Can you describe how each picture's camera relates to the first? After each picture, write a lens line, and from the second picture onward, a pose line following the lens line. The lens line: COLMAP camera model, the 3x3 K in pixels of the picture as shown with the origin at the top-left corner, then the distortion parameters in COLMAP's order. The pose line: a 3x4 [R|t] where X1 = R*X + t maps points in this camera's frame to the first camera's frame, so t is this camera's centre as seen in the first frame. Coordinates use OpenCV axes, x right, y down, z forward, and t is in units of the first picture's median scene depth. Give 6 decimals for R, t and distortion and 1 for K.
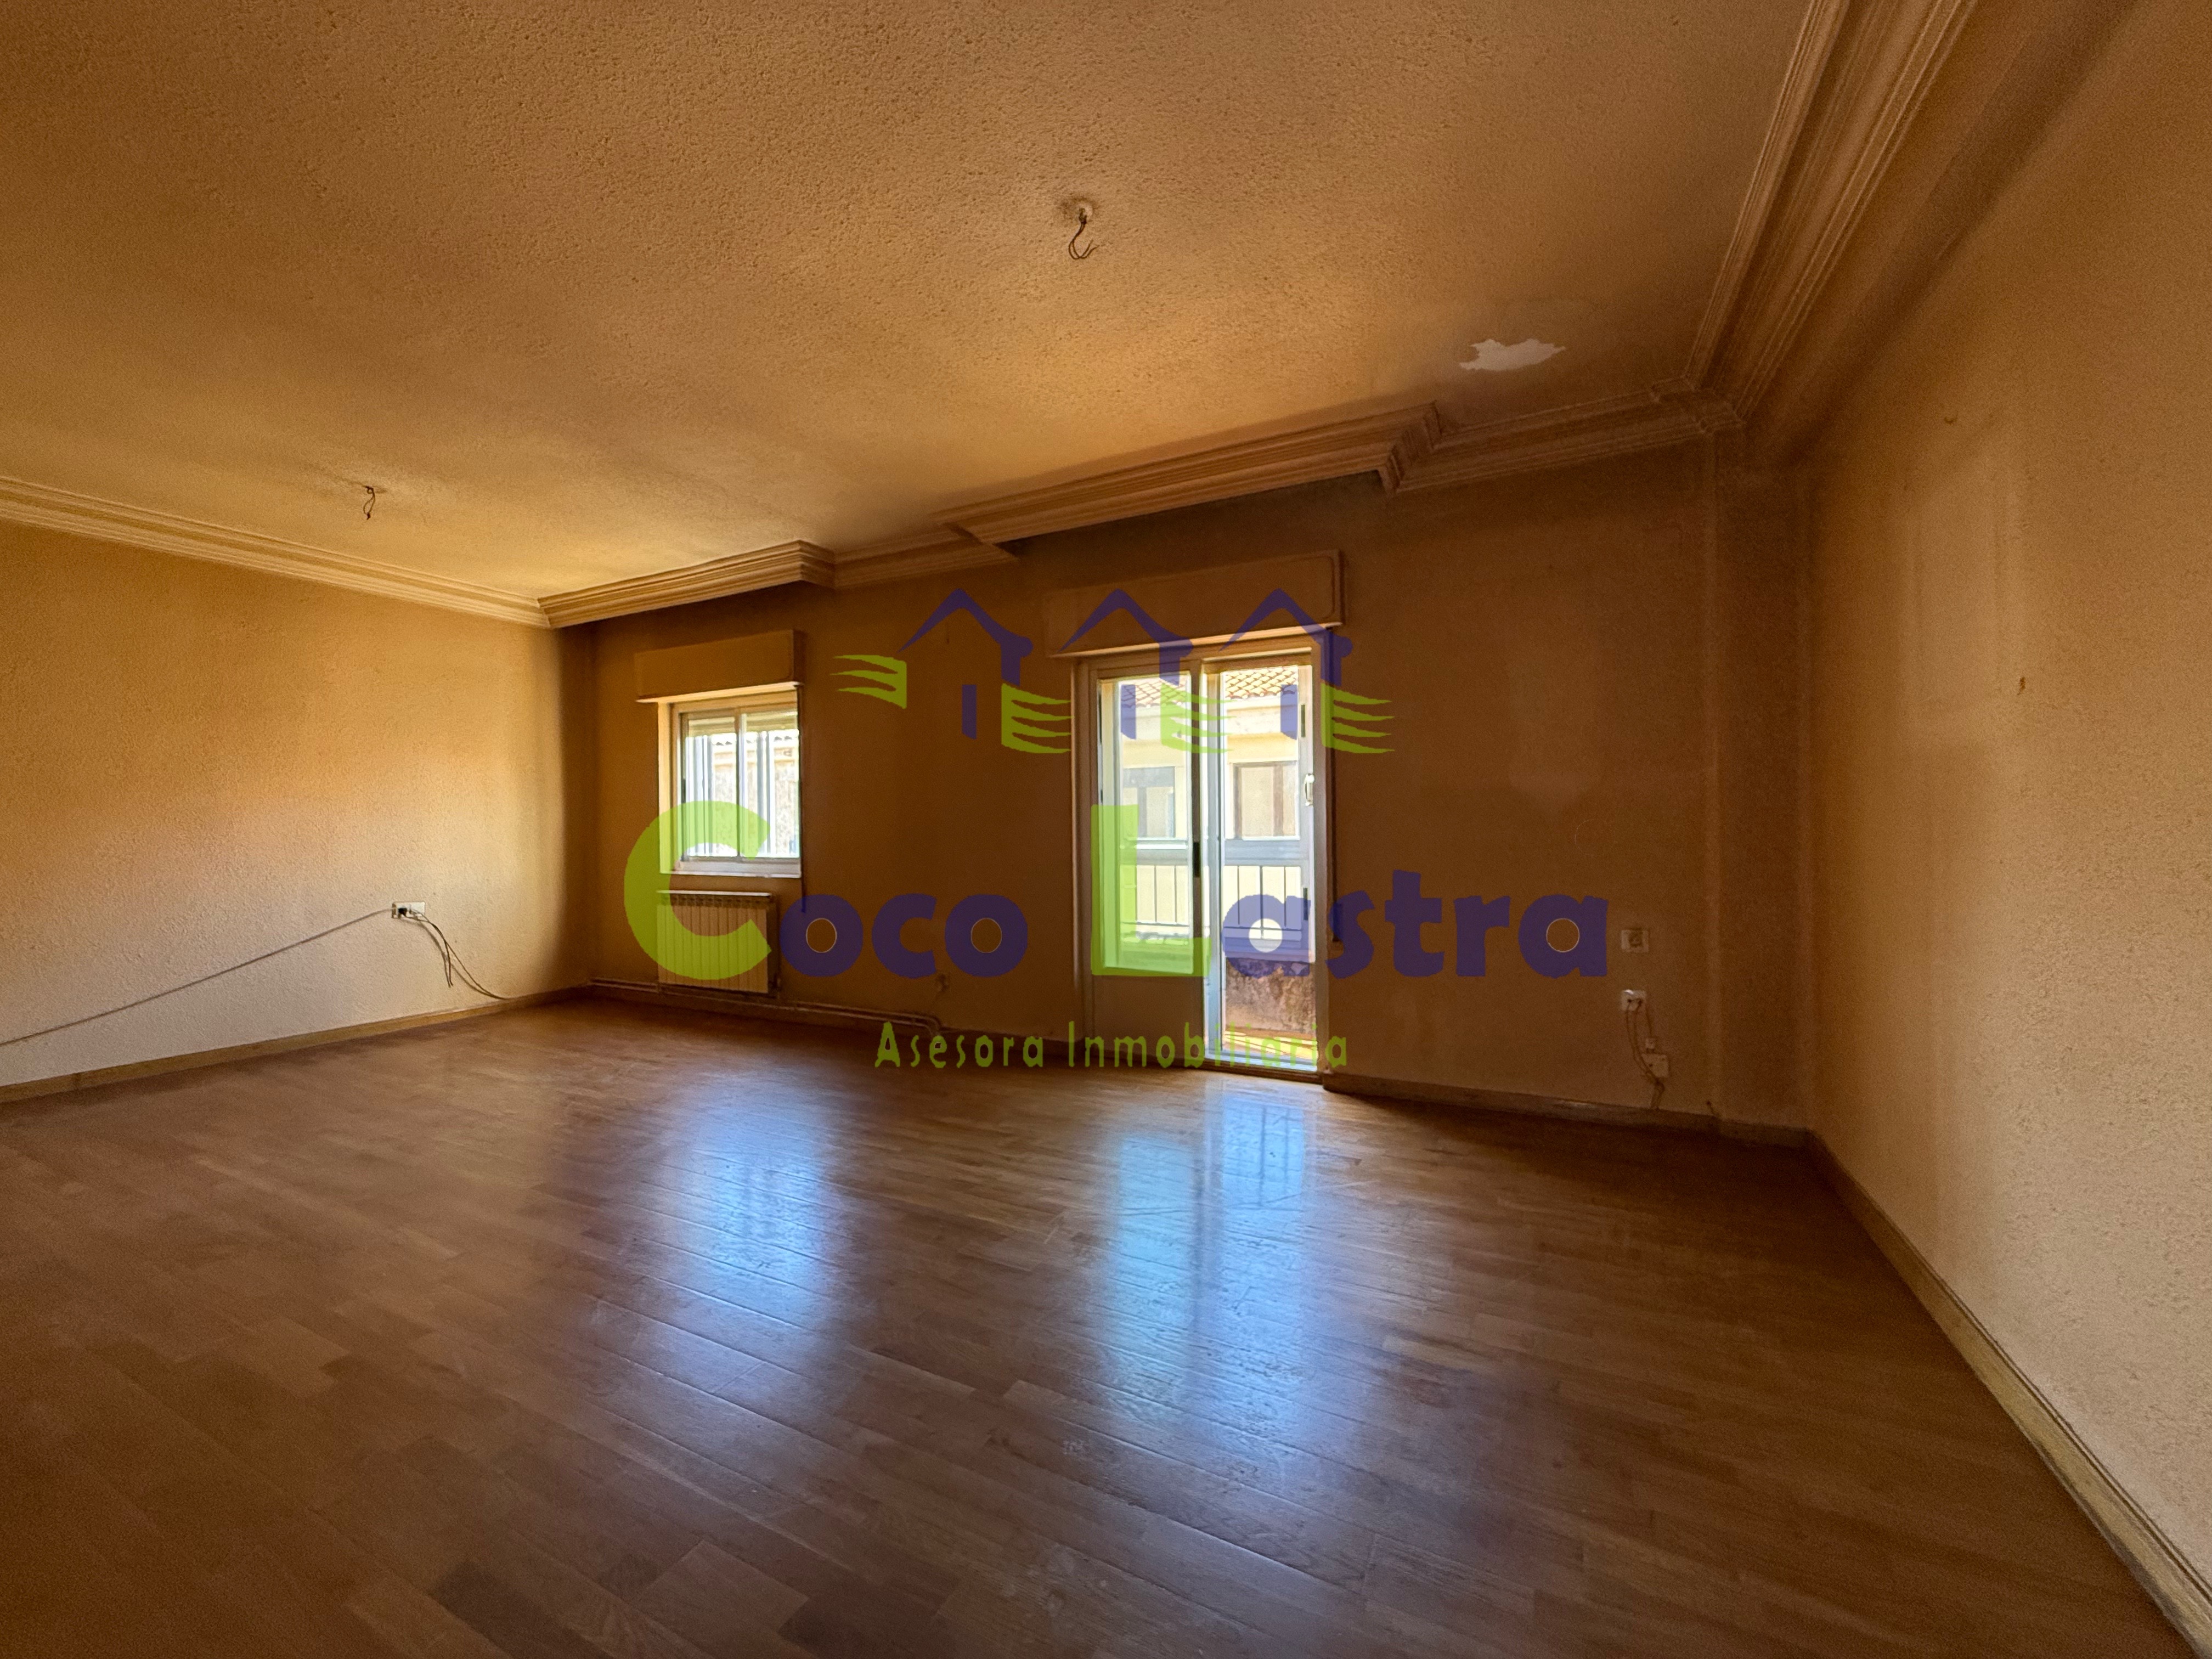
lens RADIAL K [[879.8, 0, 1089.4], [0, 879.8, 820.9], [0, 0, 1]] dist [-0.002595, 0.000580]
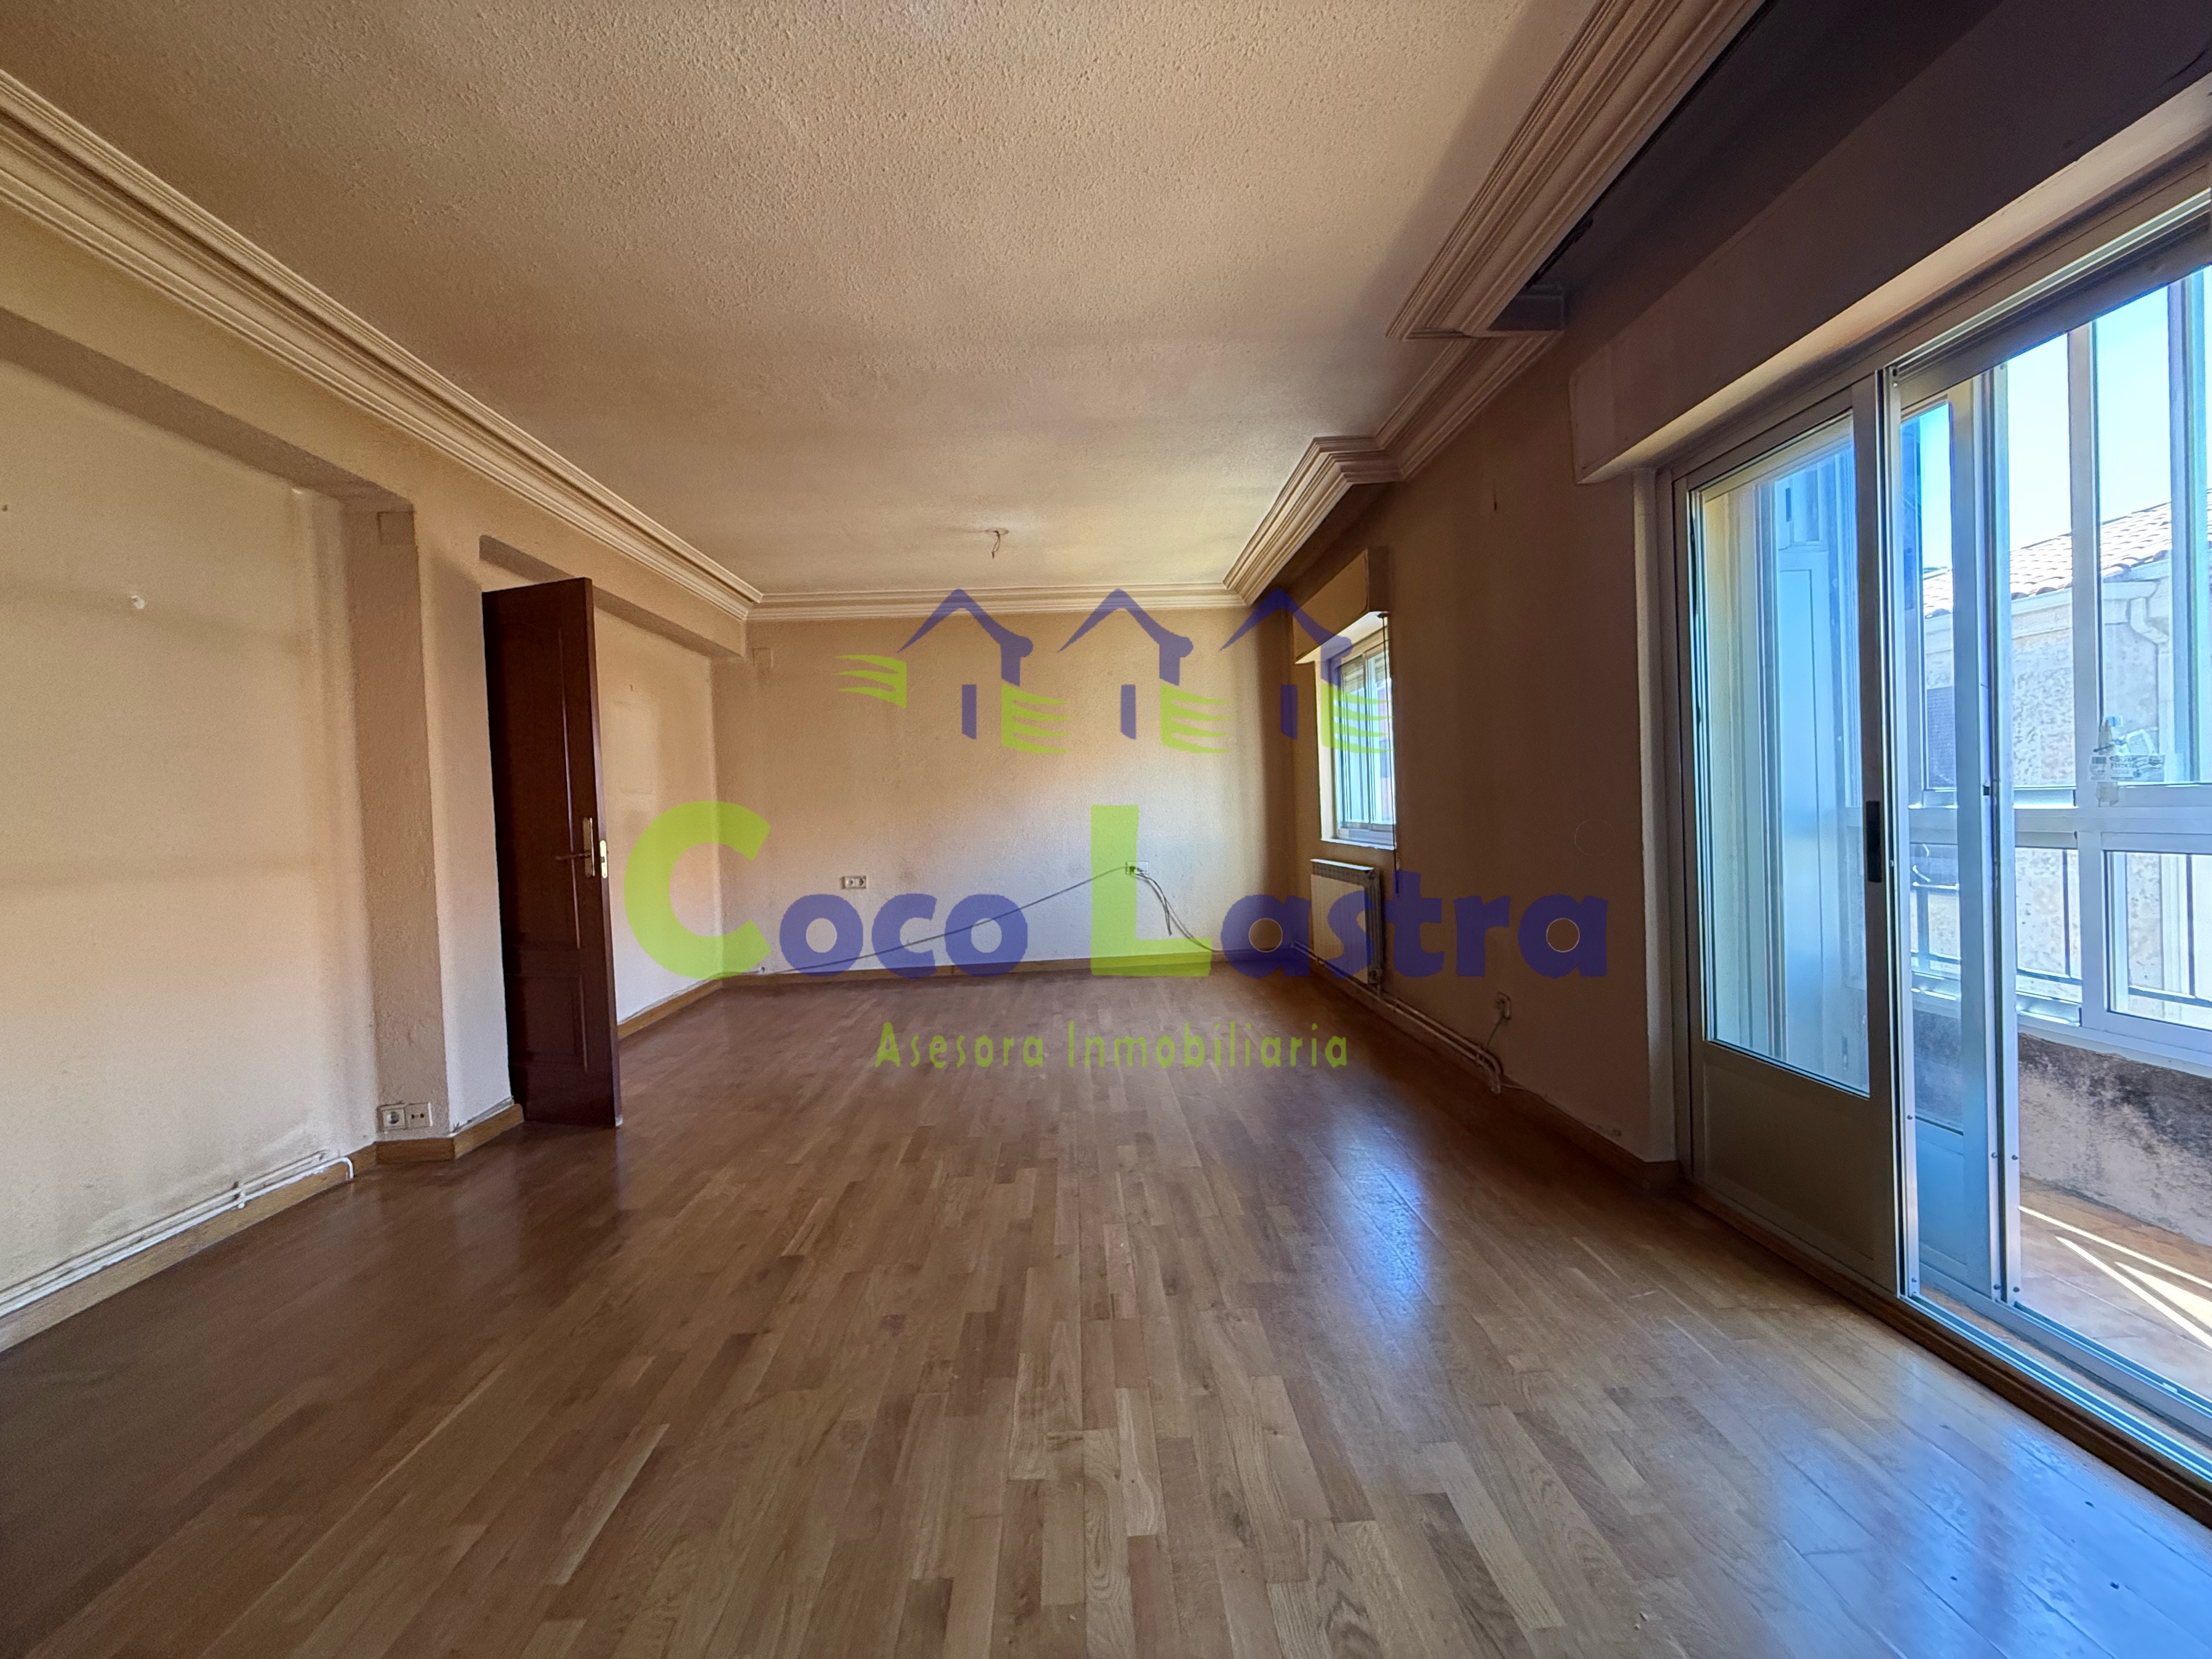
lens RADIAL K [[879.8, 0, 1094.6], [0, 879.8, 822.2], [0, 0, 1]] dist [-0.002595, 0.000580]
pose [[0.487672, 0.000687, -0.873027, 0.282375], [0.047390, 0.998504, 0.027258, 0.003515], [0.871740, -0.054666, 0.486910, 0.407758]]
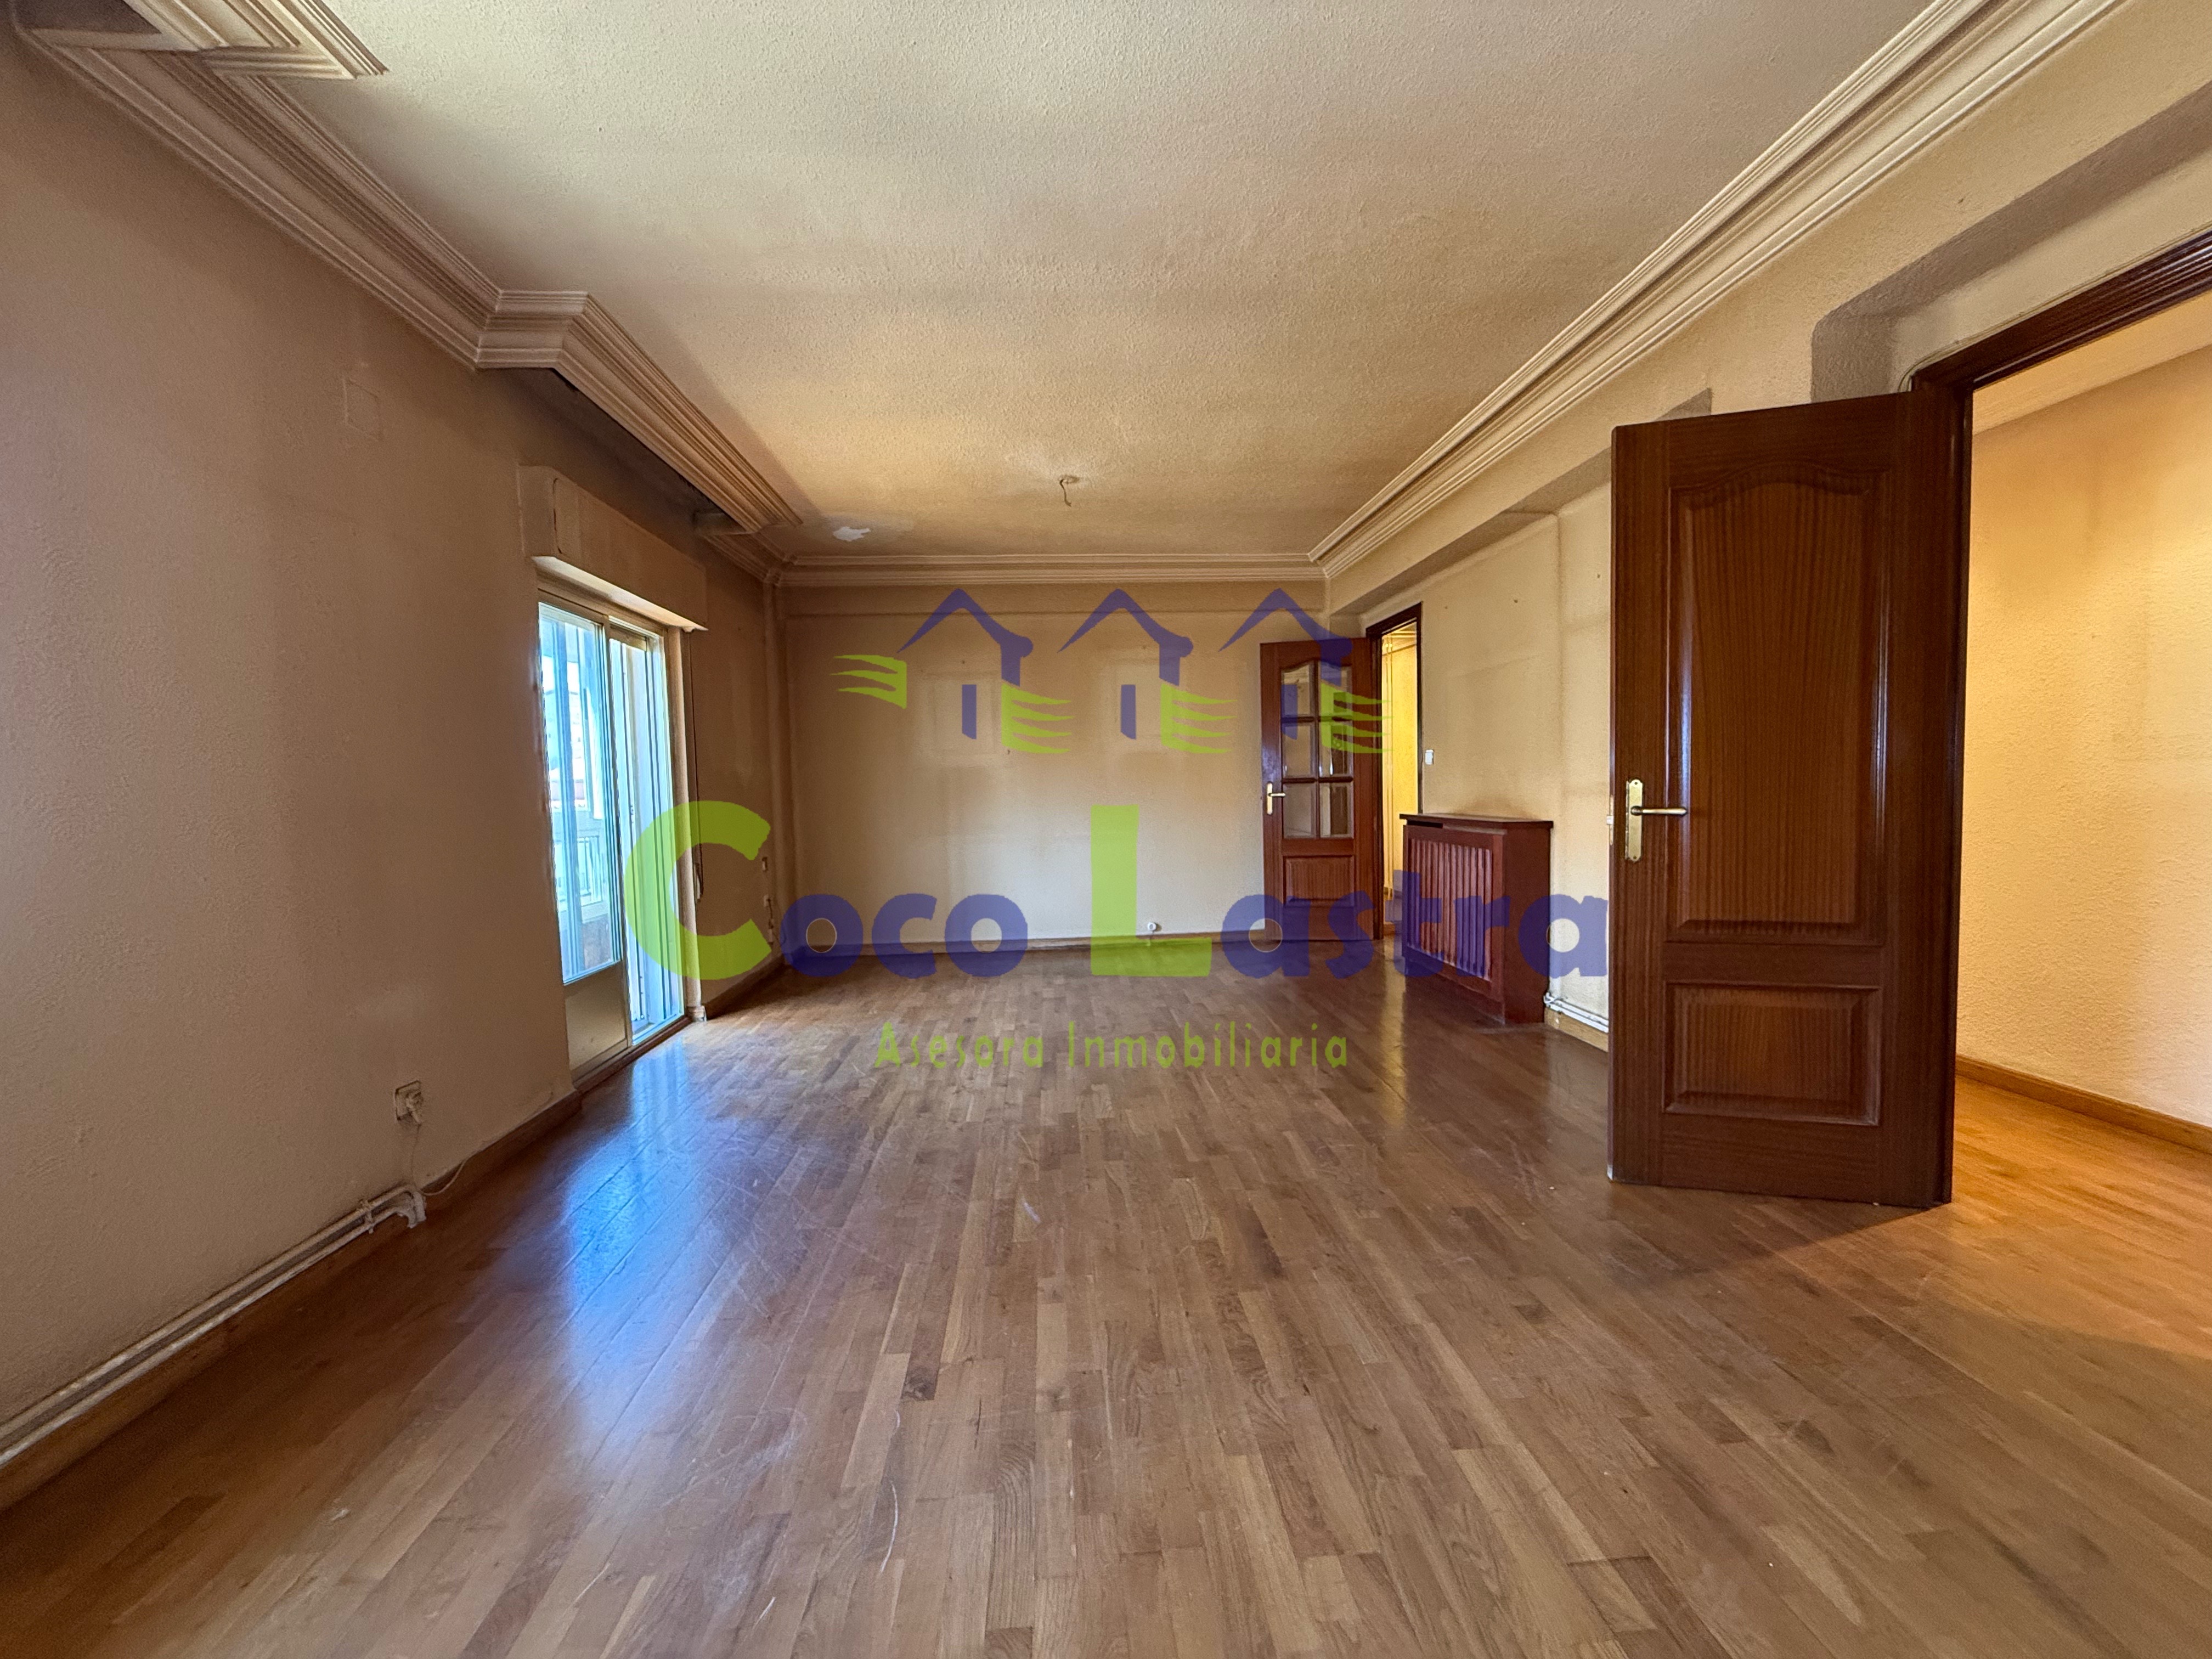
lens RADIAL K [[879.8, 0, 1087.3], [0, 879.8, 832.7], [0, 0, 1]] dist [-0.002595, 0.000580]
pose [[-0.504631, -0.022567, 0.863040, -0.830163], [0.023691, 0.998920, 0.039972, 0.013960], [-0.863010, 0.040618, -0.503552, 0.939501]]
